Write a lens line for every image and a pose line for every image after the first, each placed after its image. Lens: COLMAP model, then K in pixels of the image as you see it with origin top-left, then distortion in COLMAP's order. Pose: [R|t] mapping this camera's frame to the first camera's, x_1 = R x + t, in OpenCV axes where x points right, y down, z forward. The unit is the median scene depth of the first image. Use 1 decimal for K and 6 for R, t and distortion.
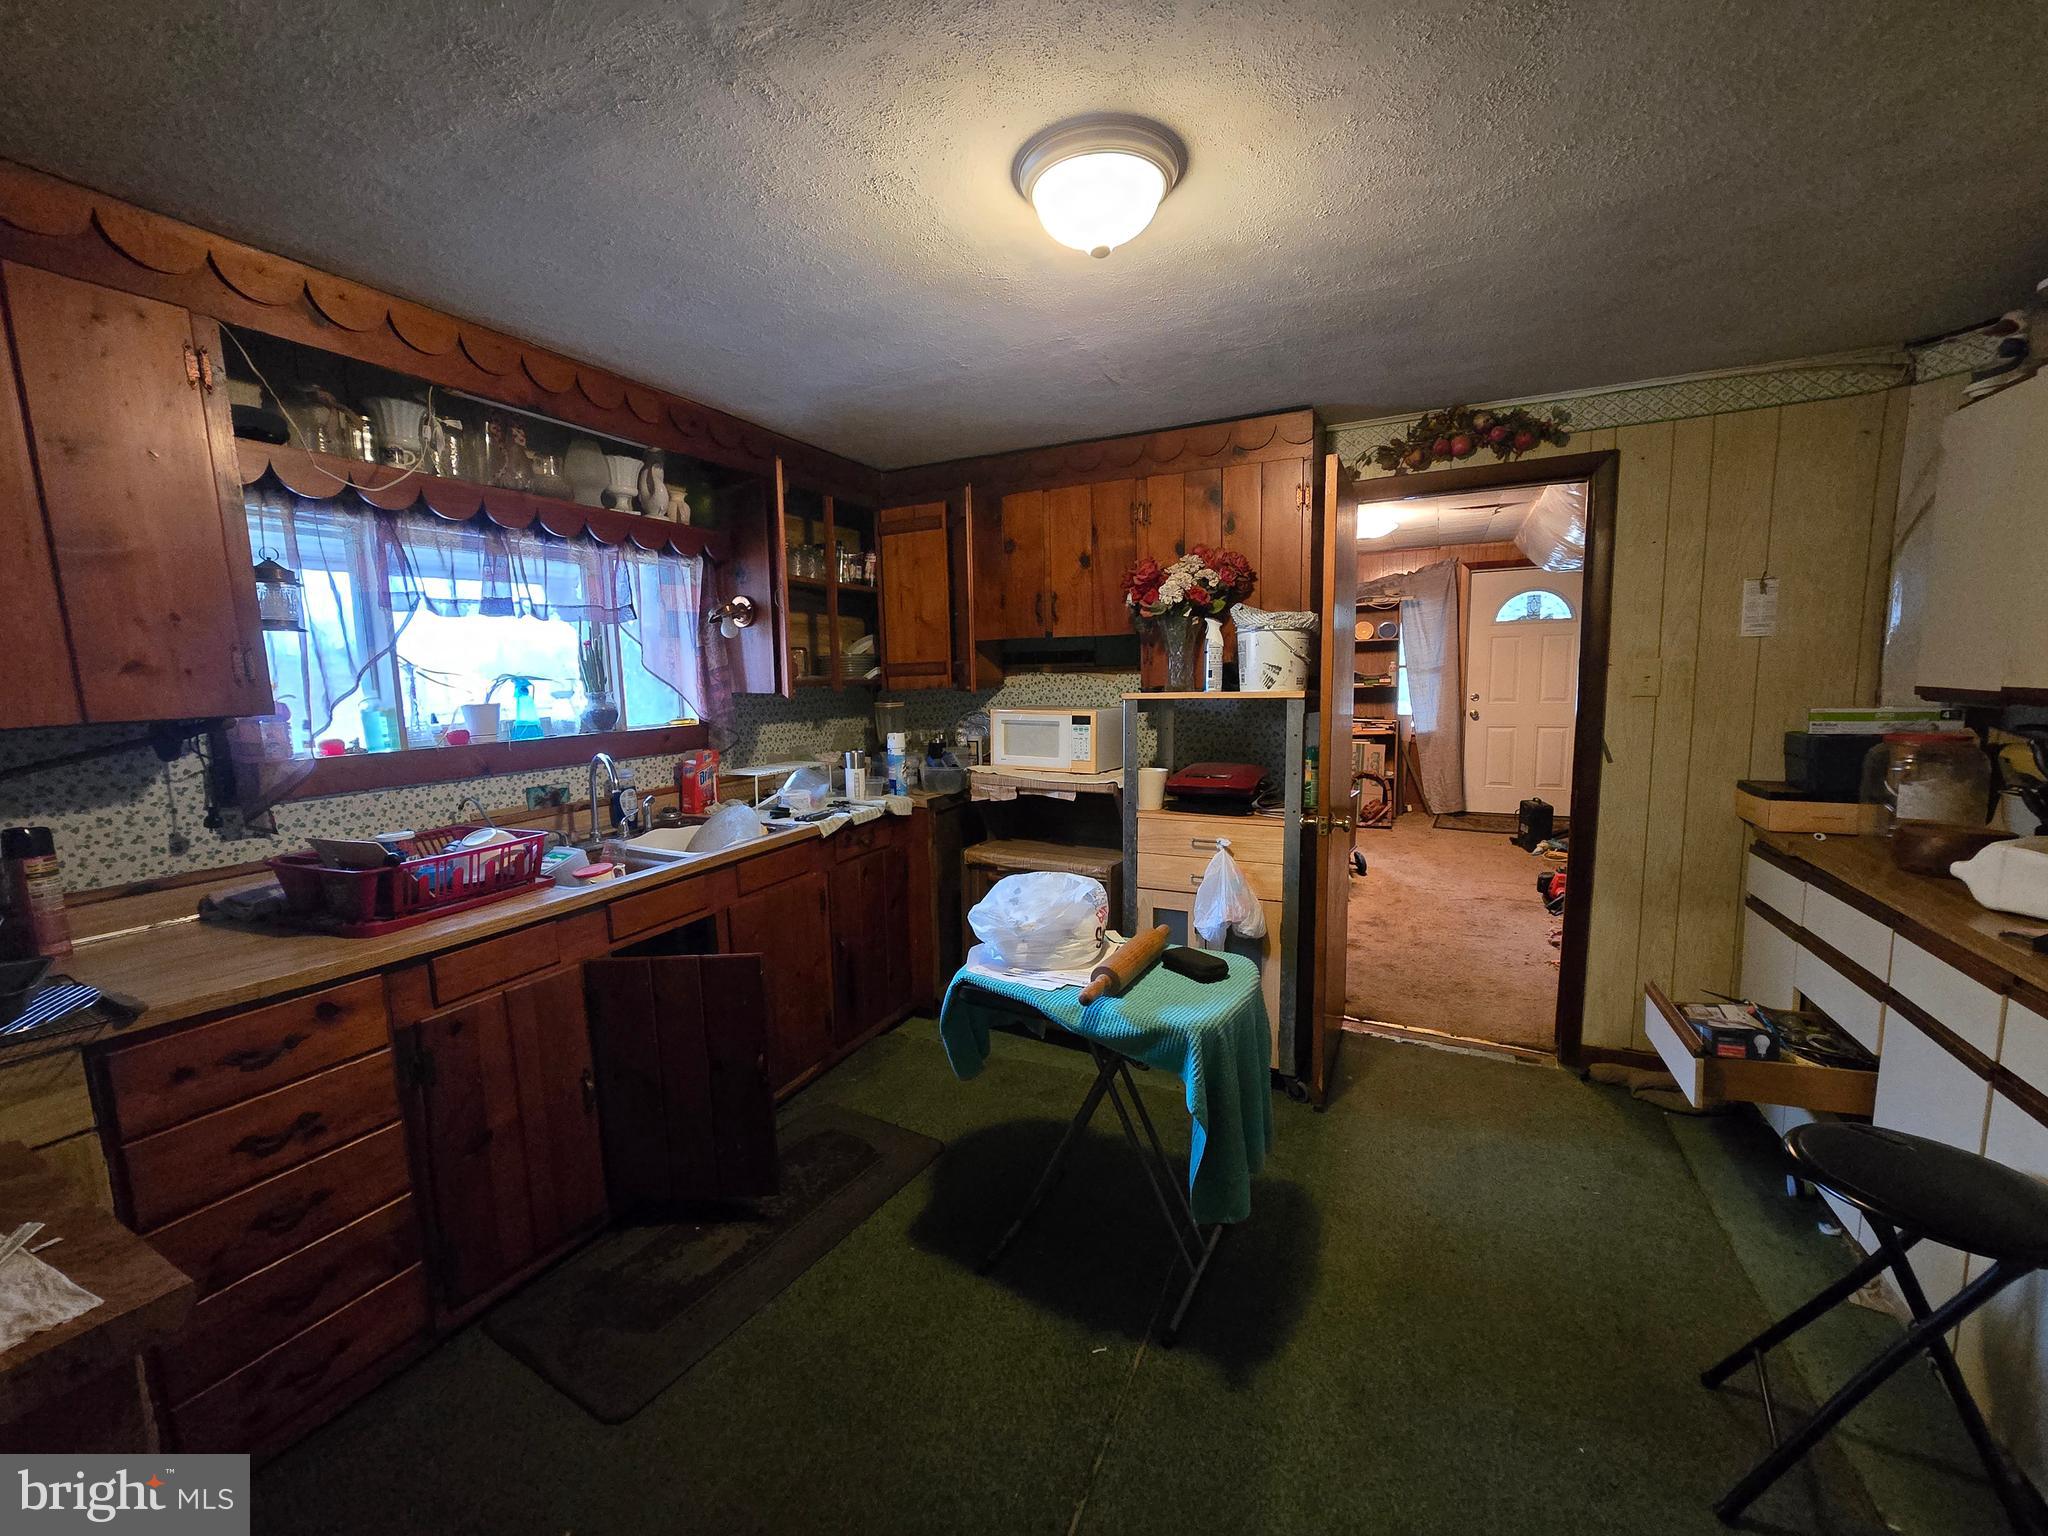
lens RADIAL K [[835.4, 0, 1013.5], [0, 835.4, 773.1], [0, 0, 1]] dist [-0.001963, -0.000423]
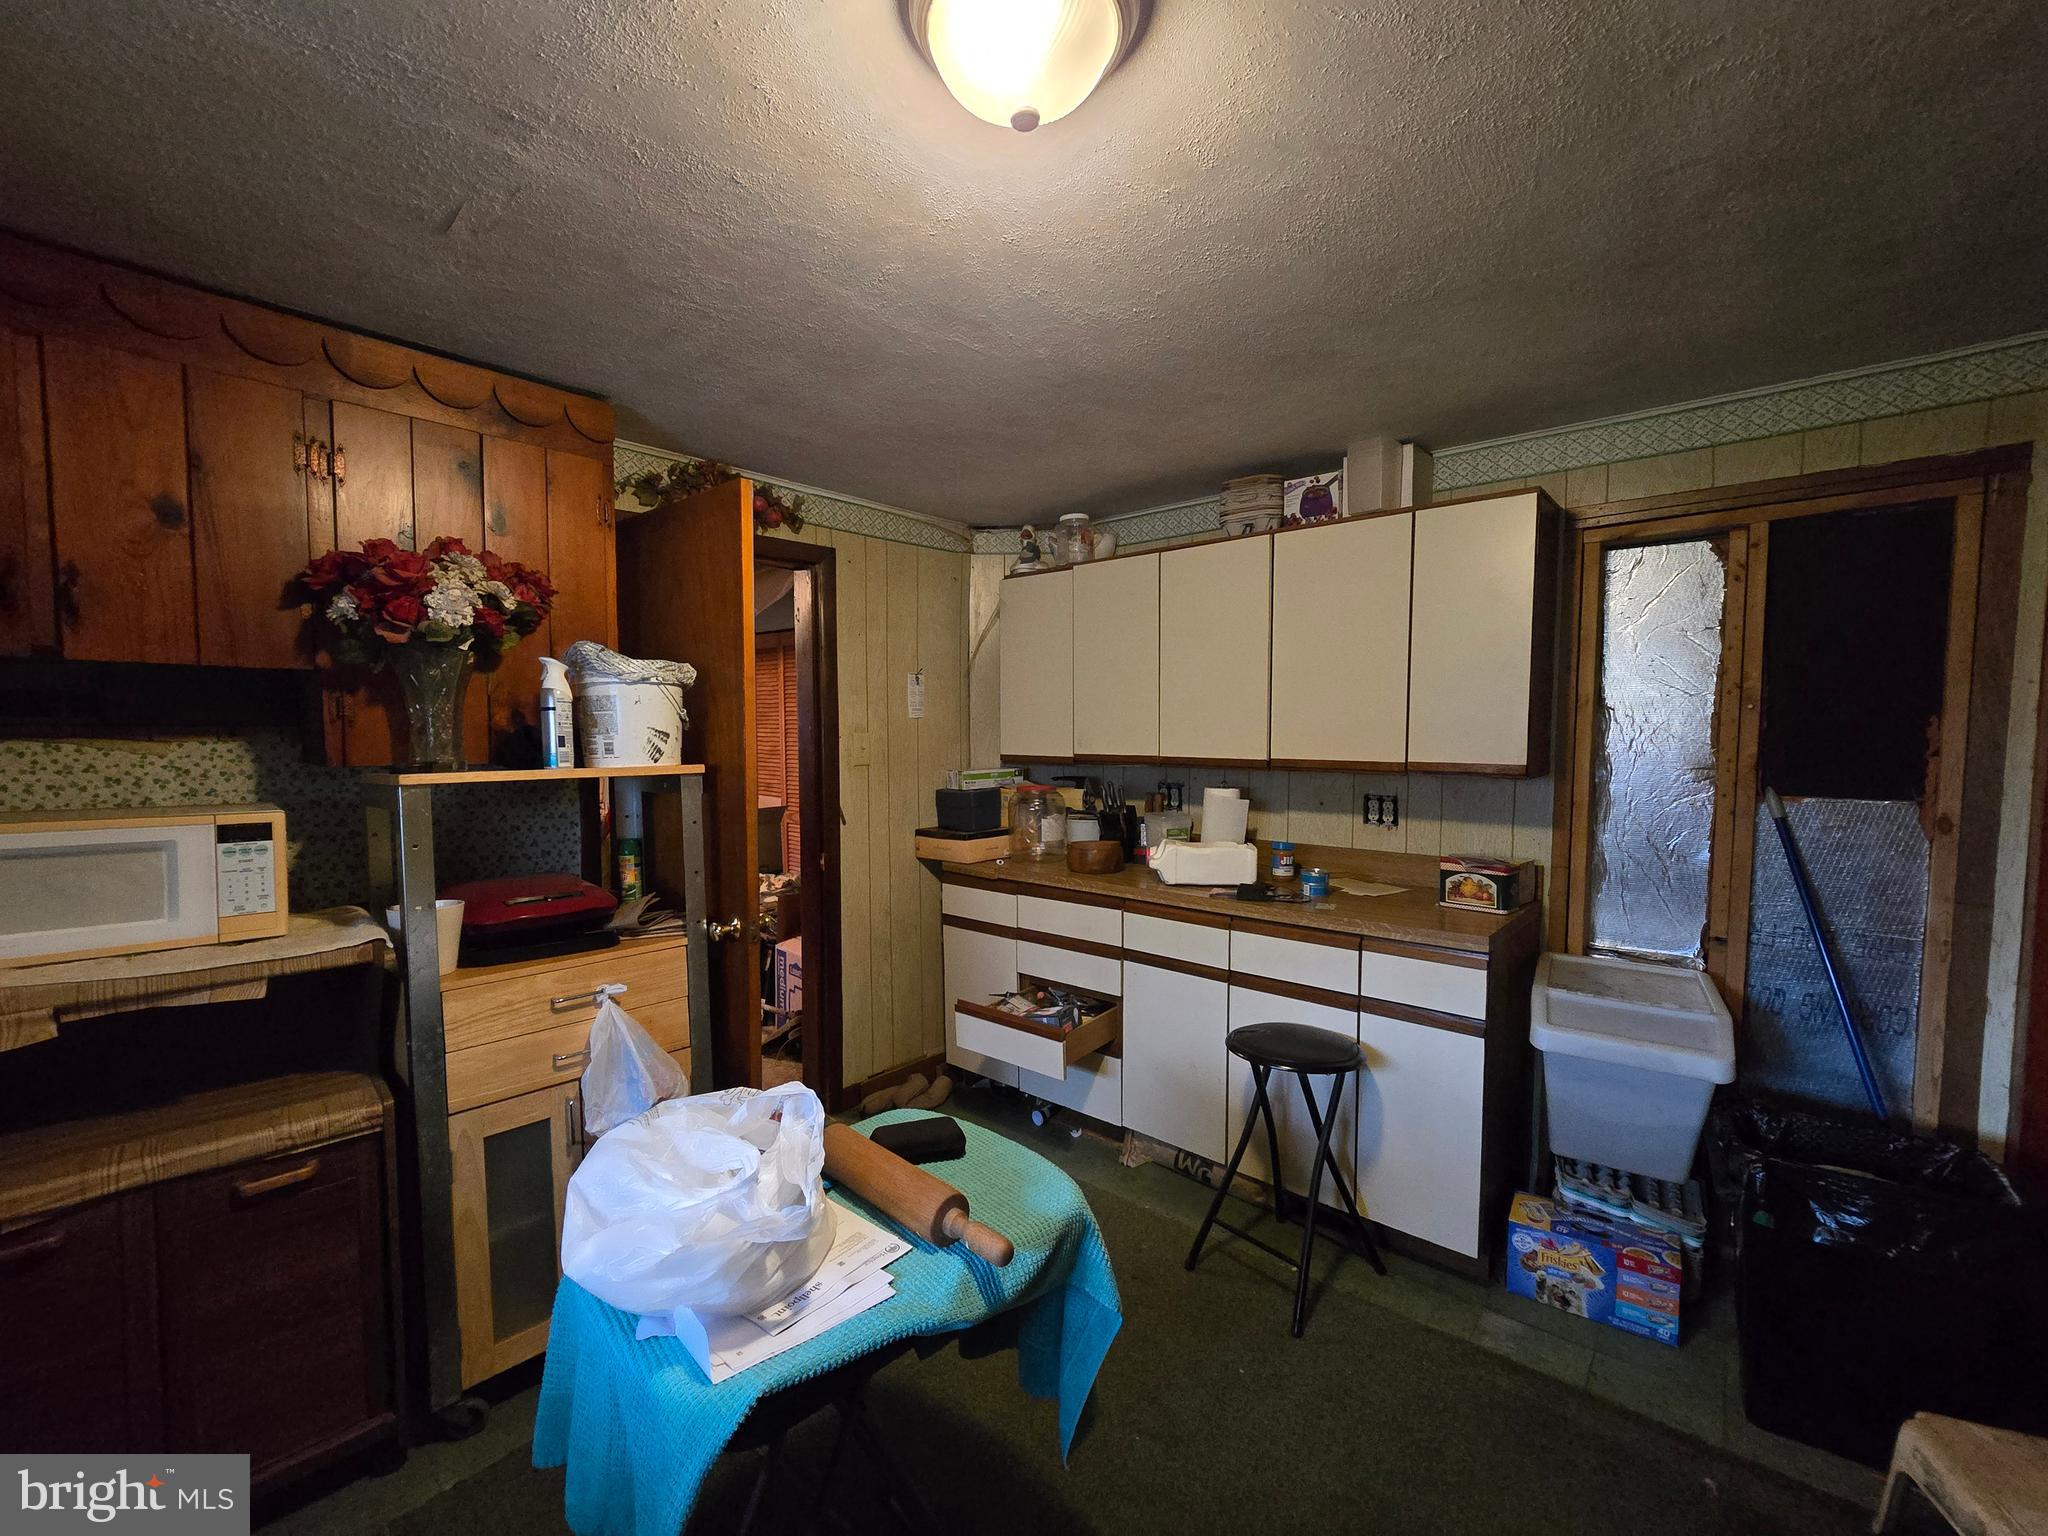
lens RADIAL K [[835.4, 0, 1018.0], [0, 835.4, 780.3], [0, 0, 1]] dist [-0.001963, -0.000423]
pose [[0.268725, -0.032791, 0.962658, -0.308336], [0.112995, 0.993593, 0.002302, -0.049869], [-0.956566, 0.108157, 0.270709, 0.487244]]
